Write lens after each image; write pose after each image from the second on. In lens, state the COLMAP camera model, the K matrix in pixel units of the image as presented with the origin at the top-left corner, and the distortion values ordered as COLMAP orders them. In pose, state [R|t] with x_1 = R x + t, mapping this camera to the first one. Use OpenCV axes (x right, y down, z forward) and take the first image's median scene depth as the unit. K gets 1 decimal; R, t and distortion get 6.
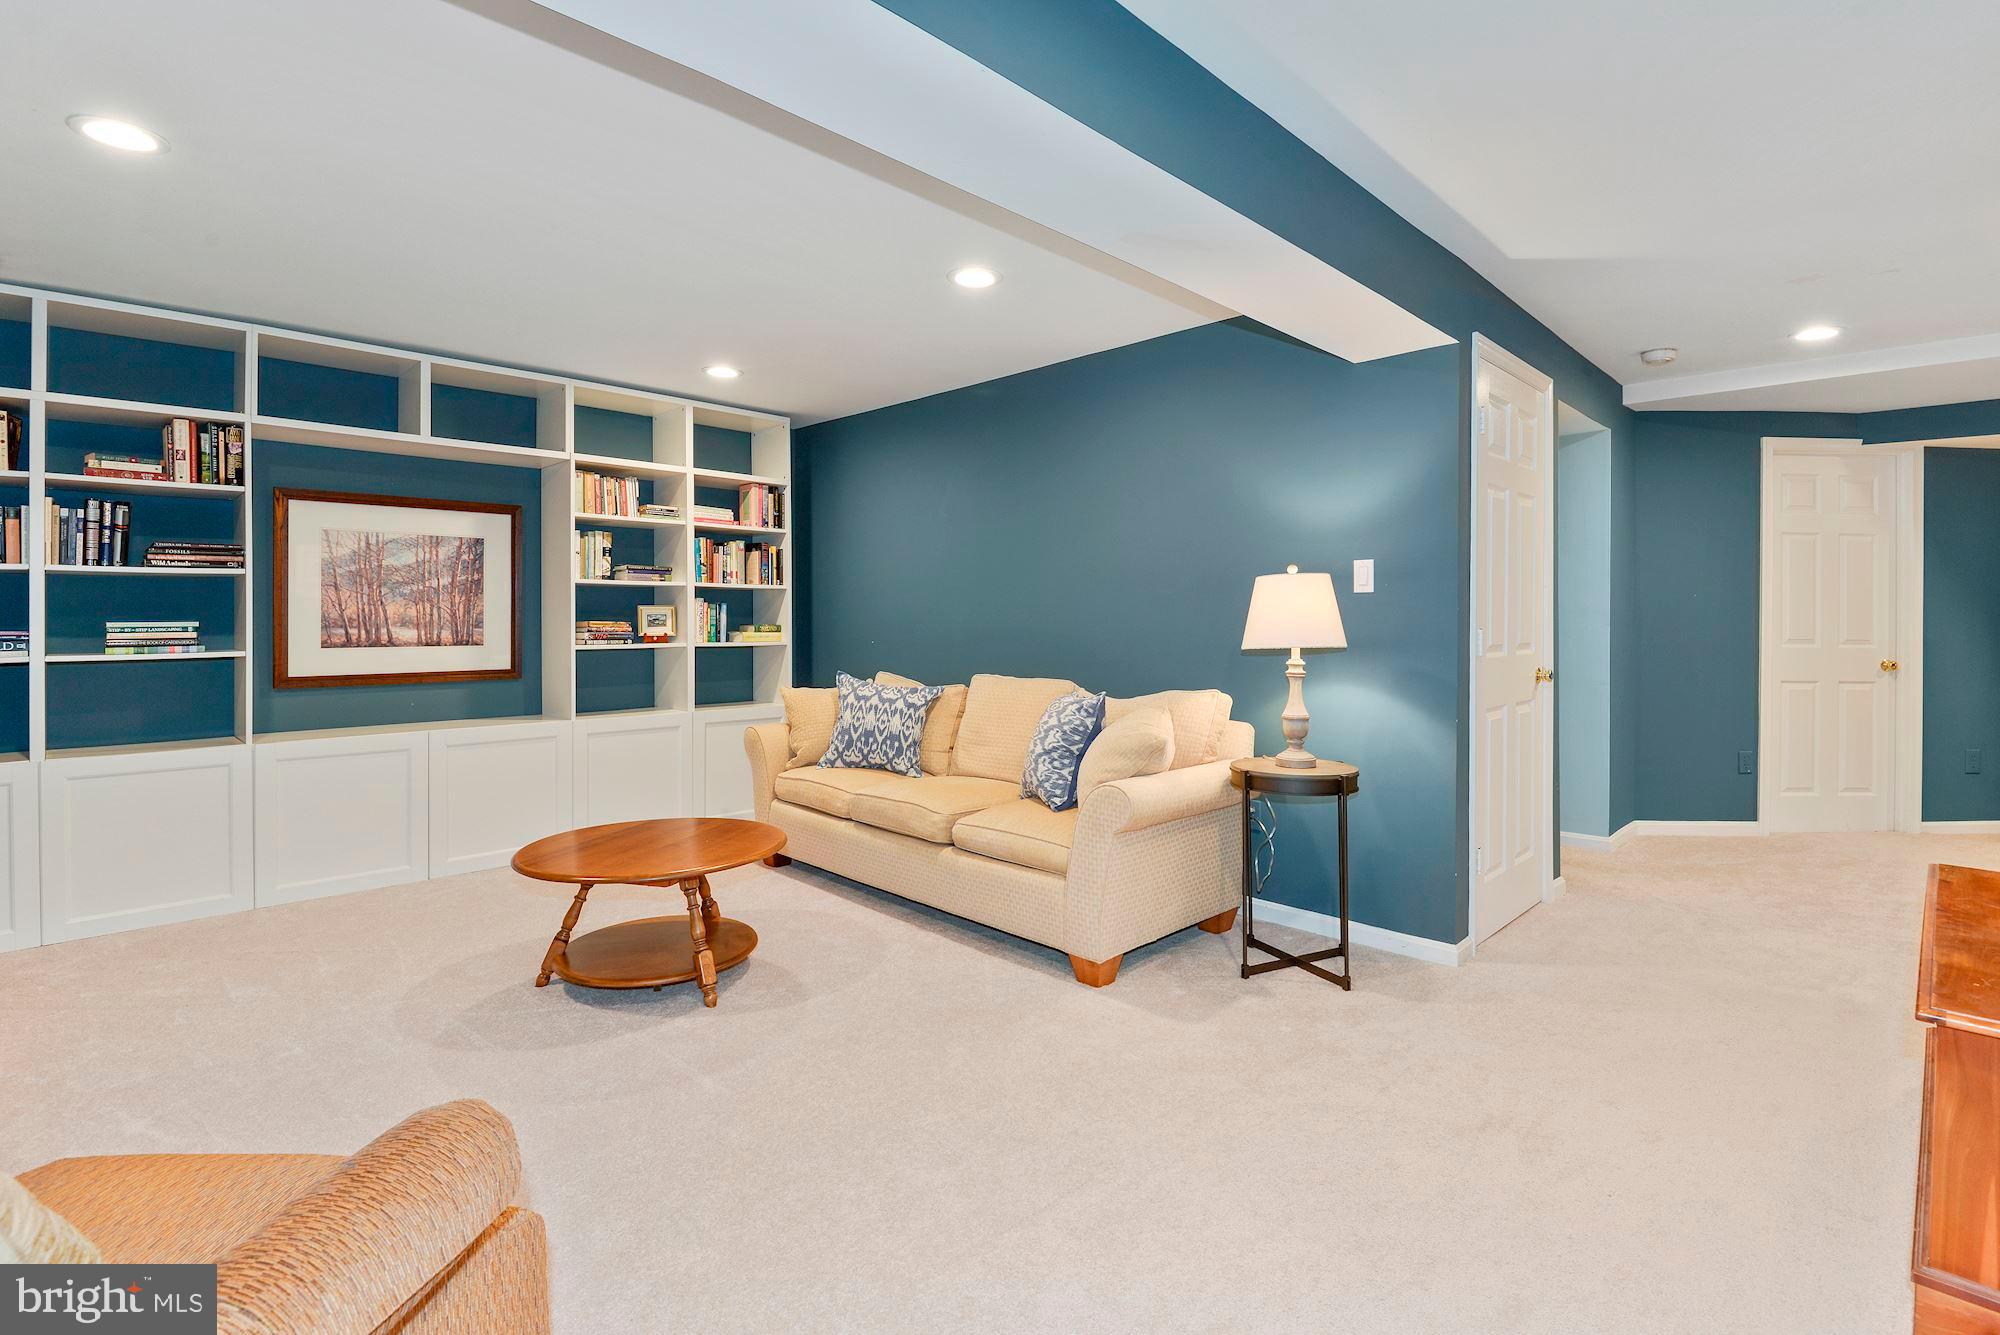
lens RADIAL K [[907.6, 0, 1025.3], [0, 907.6, 634.3], [0, 0, 1]] dist [0.016548, -0.032839]
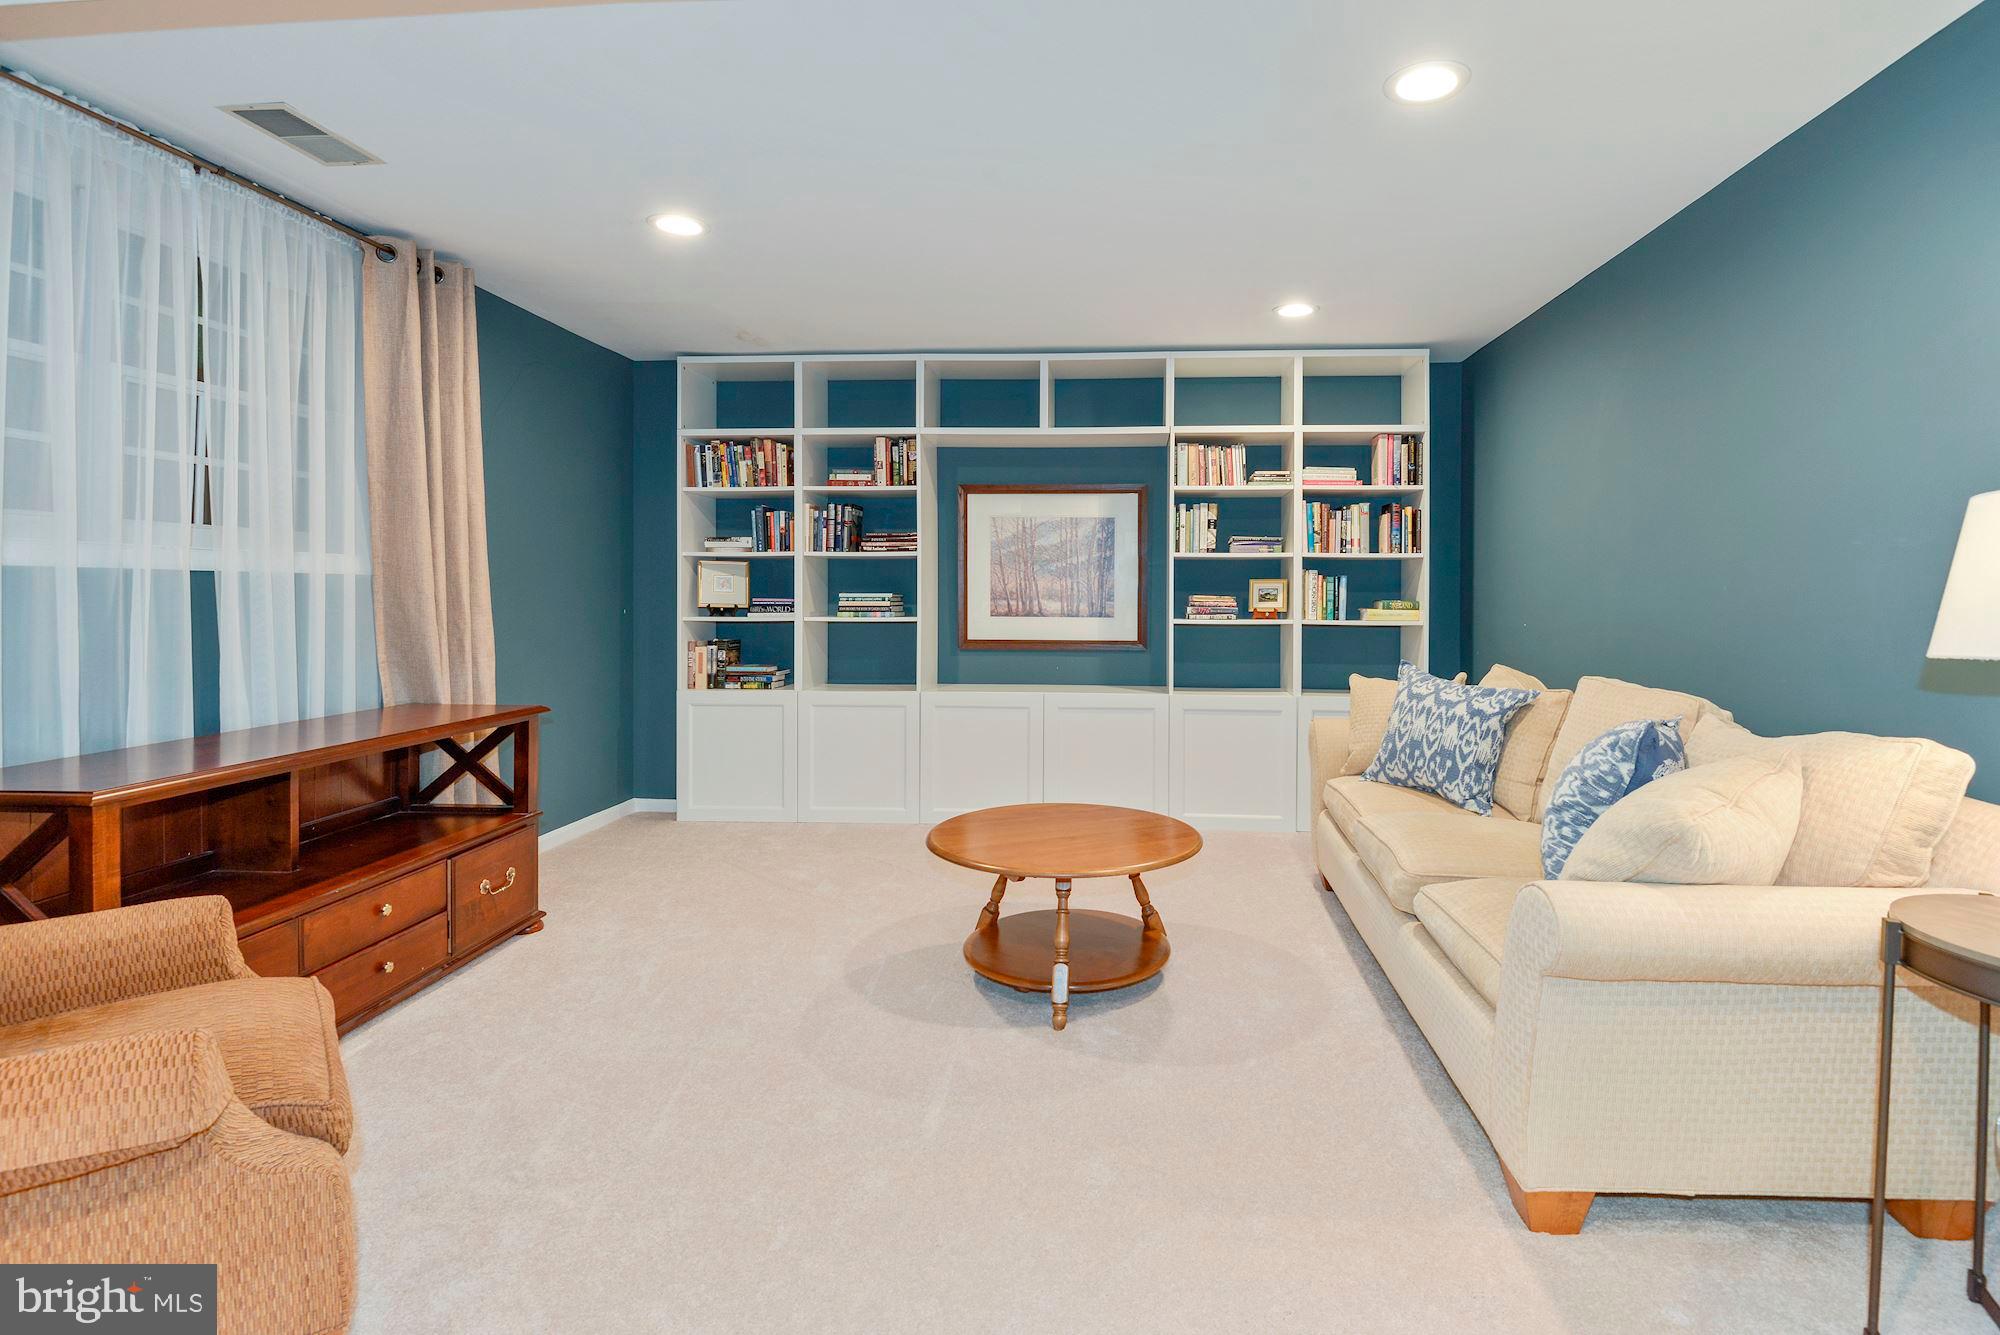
lens RADIAL K [[940.5, 0, 996.1], [0, 940.5, 606.8], [0, 0, 1]] dist [0.015391, -0.018118]
pose [[0.660368, 0.013790, -0.750815, 0.157218], [-0.017369, 0.999844, 0.003087, -0.001495], [0.750741, 0.011002, 0.660505, 0.182835]]
